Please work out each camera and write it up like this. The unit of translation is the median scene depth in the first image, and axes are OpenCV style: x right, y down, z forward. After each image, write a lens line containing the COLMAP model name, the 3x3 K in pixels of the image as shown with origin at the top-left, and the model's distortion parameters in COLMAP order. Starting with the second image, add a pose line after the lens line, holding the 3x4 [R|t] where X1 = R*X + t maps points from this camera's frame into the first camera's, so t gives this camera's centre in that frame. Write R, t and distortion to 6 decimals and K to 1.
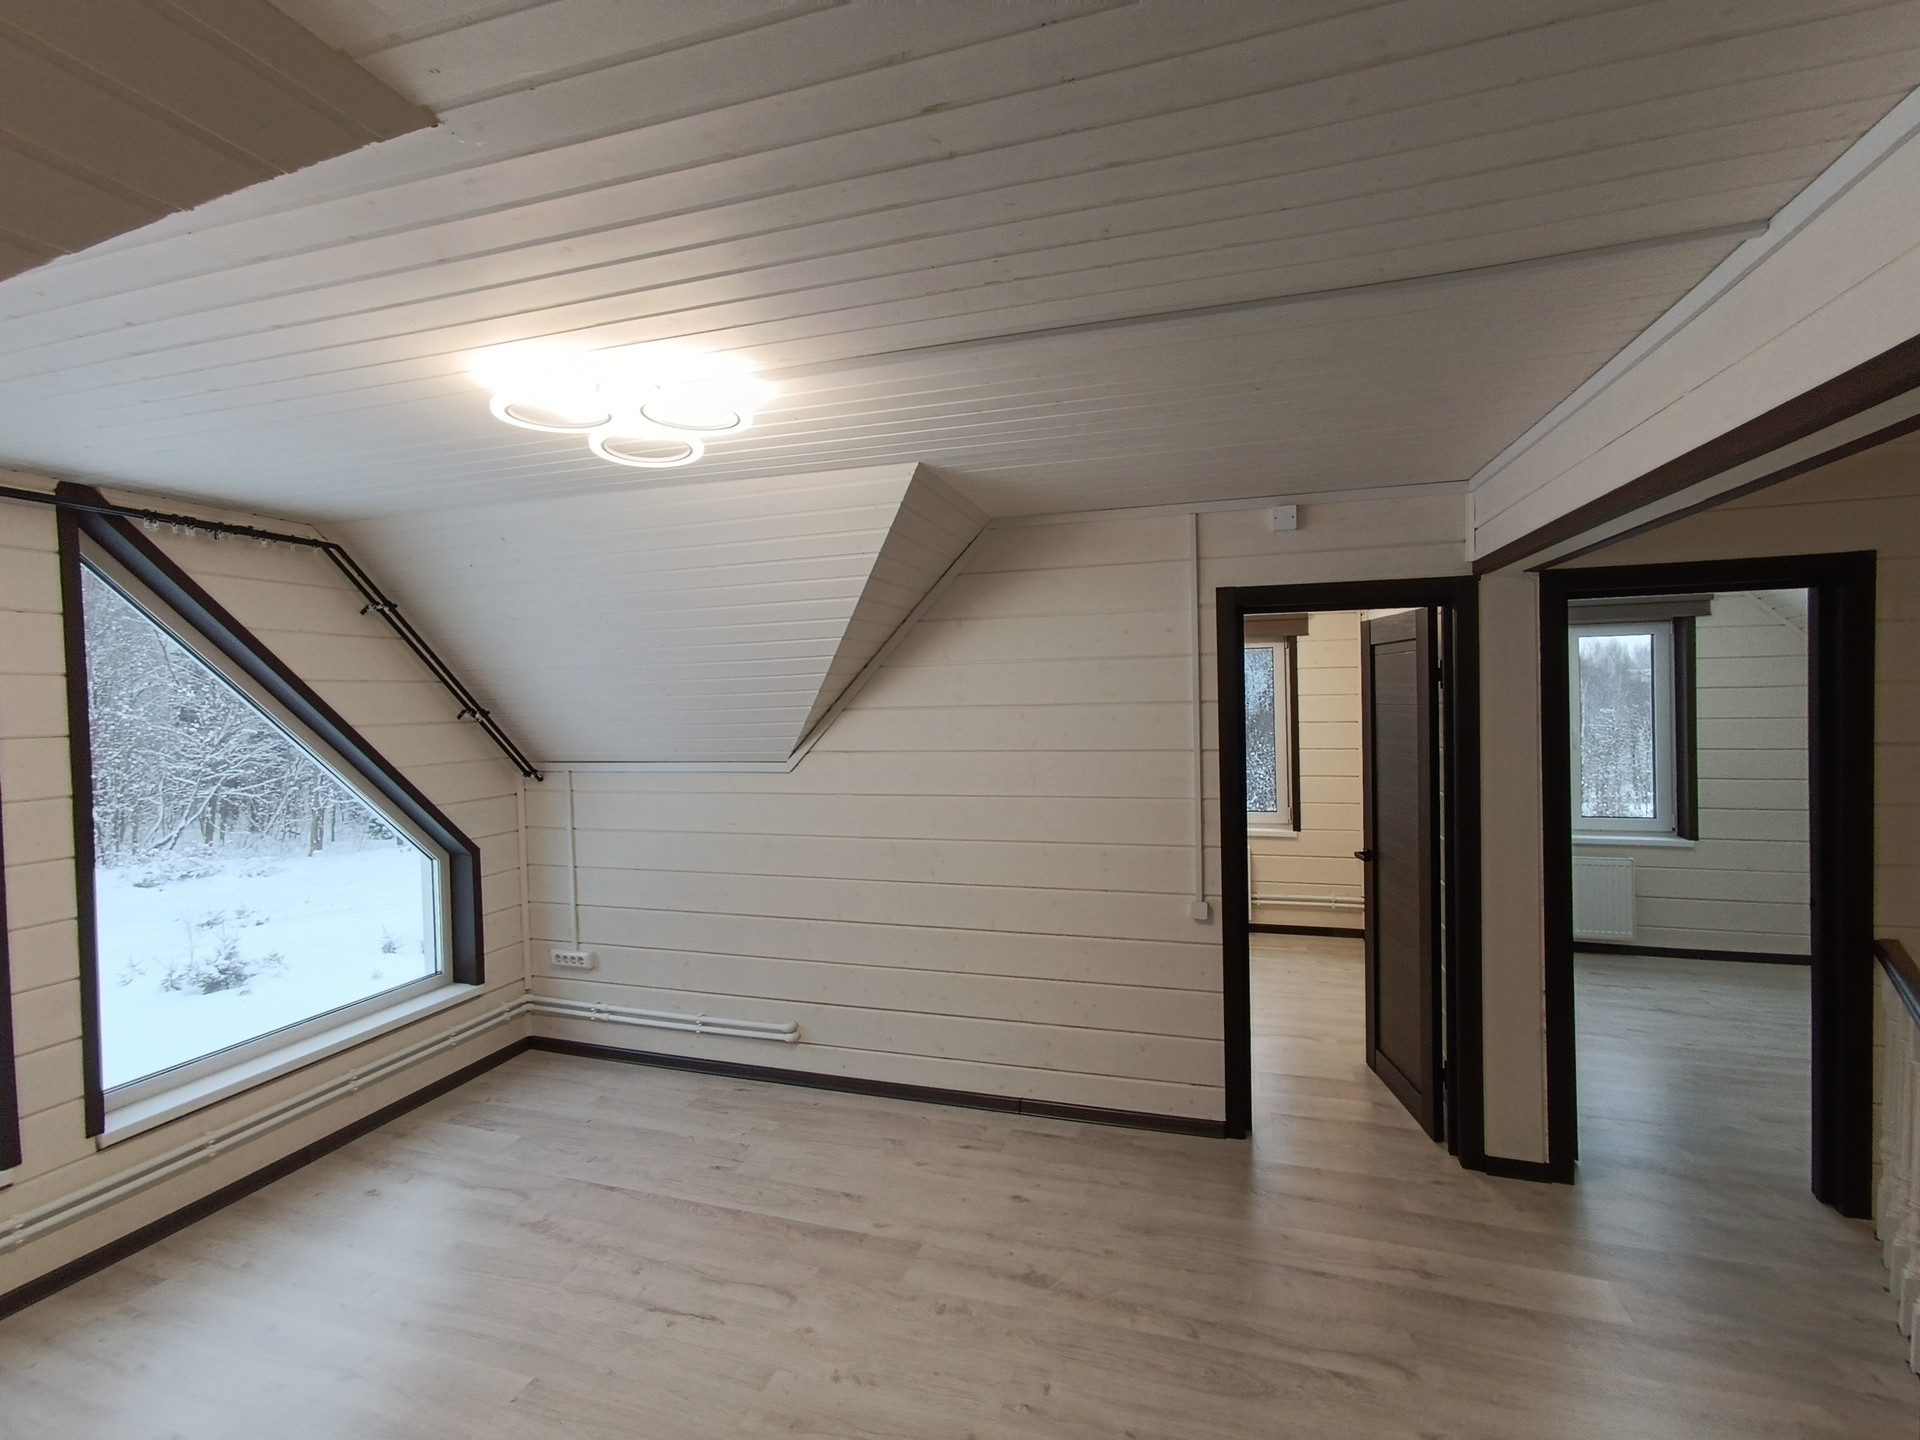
lens RADIAL K [[865.2, 0, 962.1], [0, 865.2, 717.6], [0, 0, 1]] dist [0.001985, 0.000608]
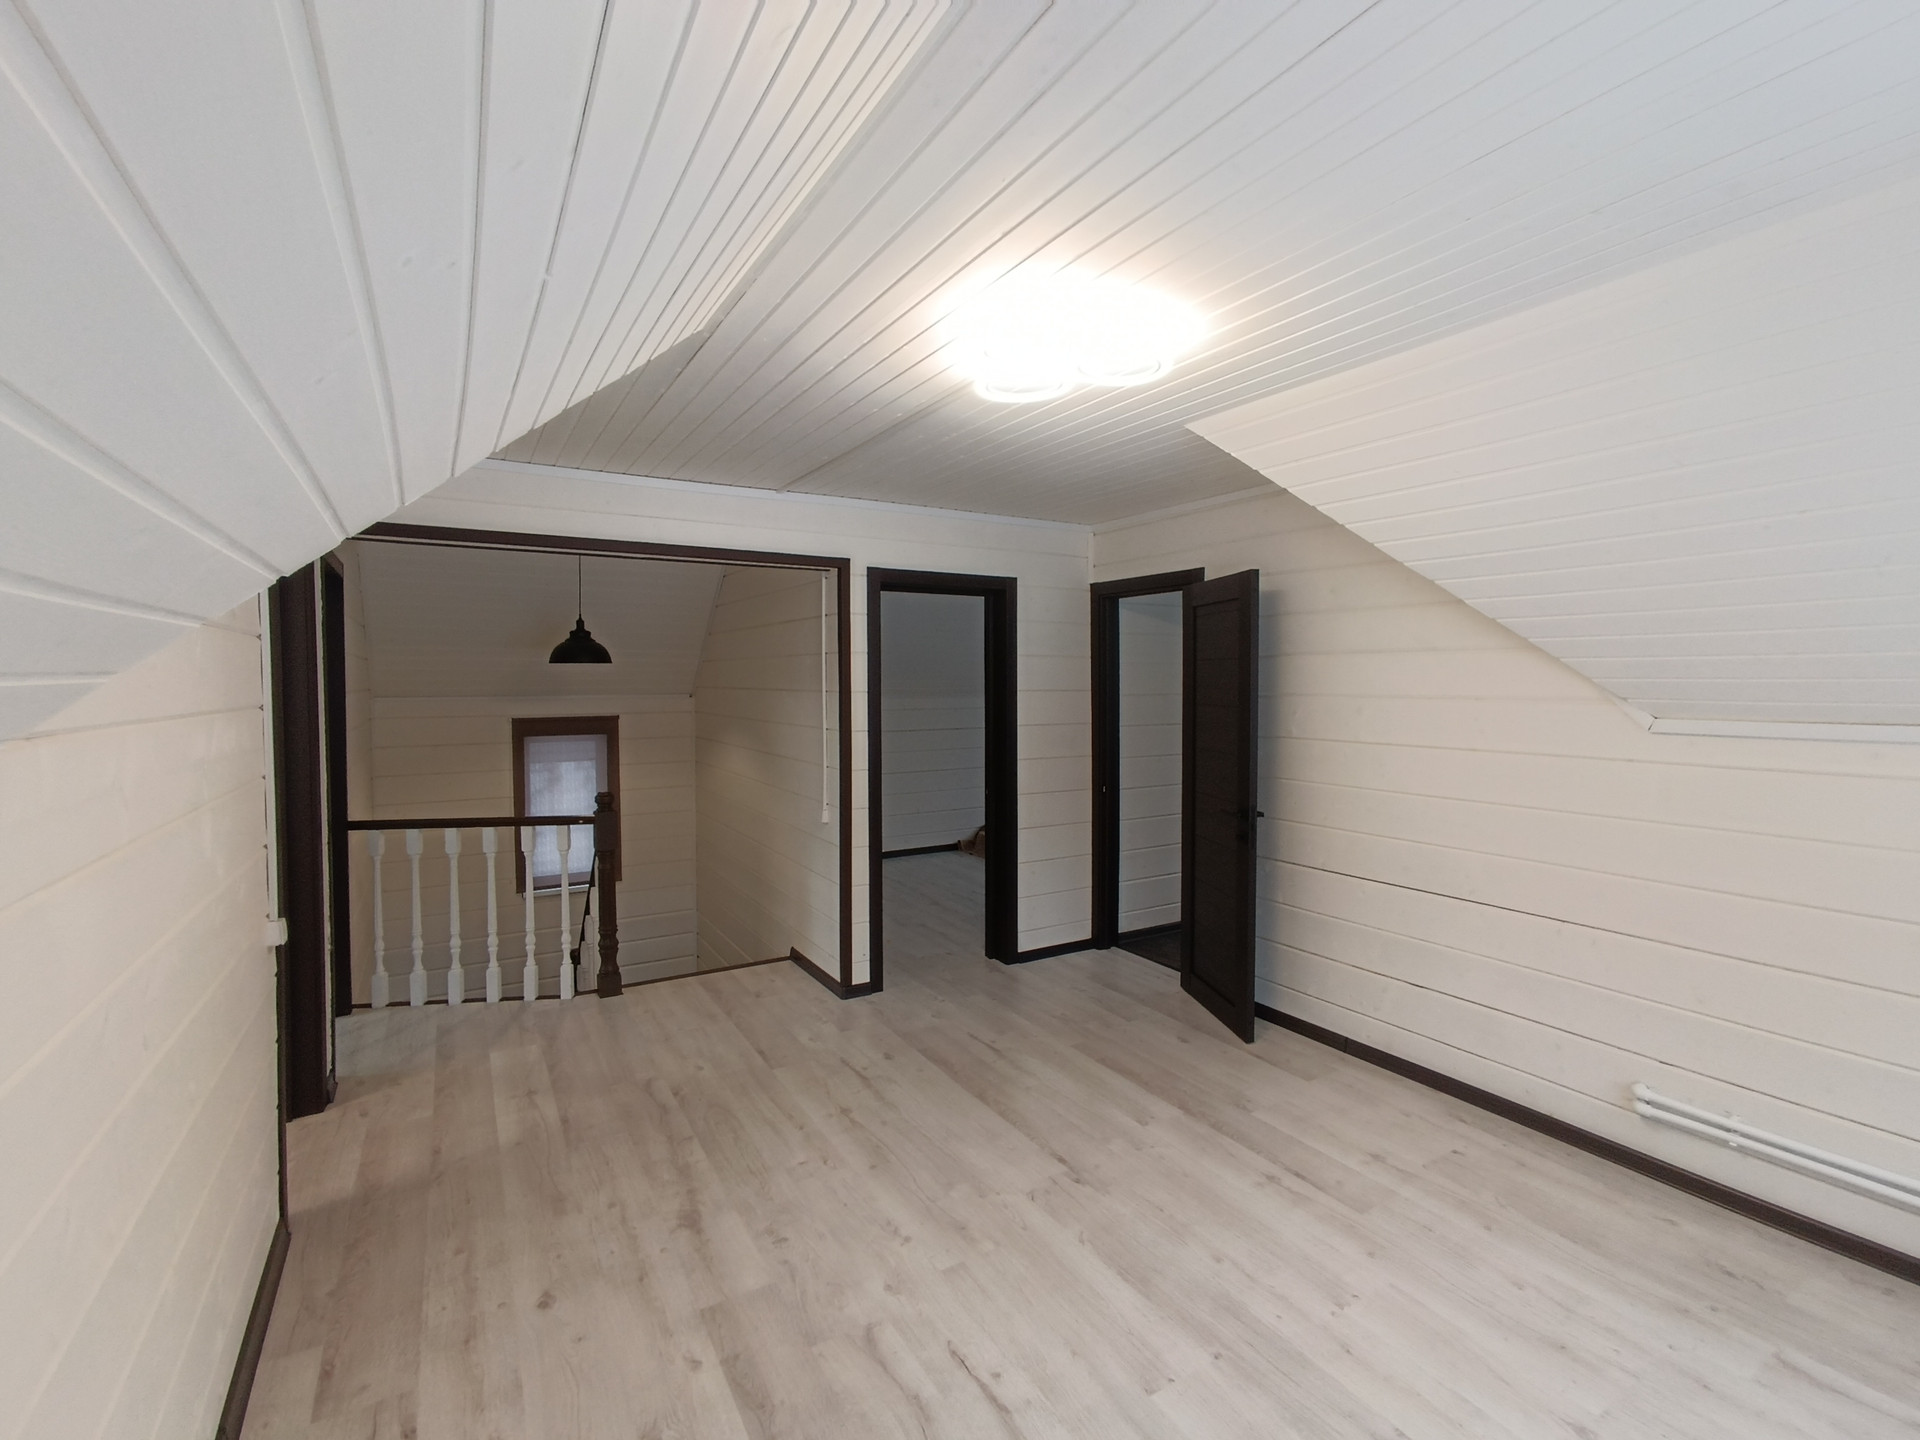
lens RADIAL K [[865.2, 0, 955.6], [0, 865.2, 715.9], [0, 0, 1]] dist [0.001985, 0.000608]
pose [[-0.745102, -0.004721, 0.666934, -0.826359], [0.028515, 0.998835, 0.038928, 0.046078], [-0.666341, 0.048023, -0.744099, 1.560251]]
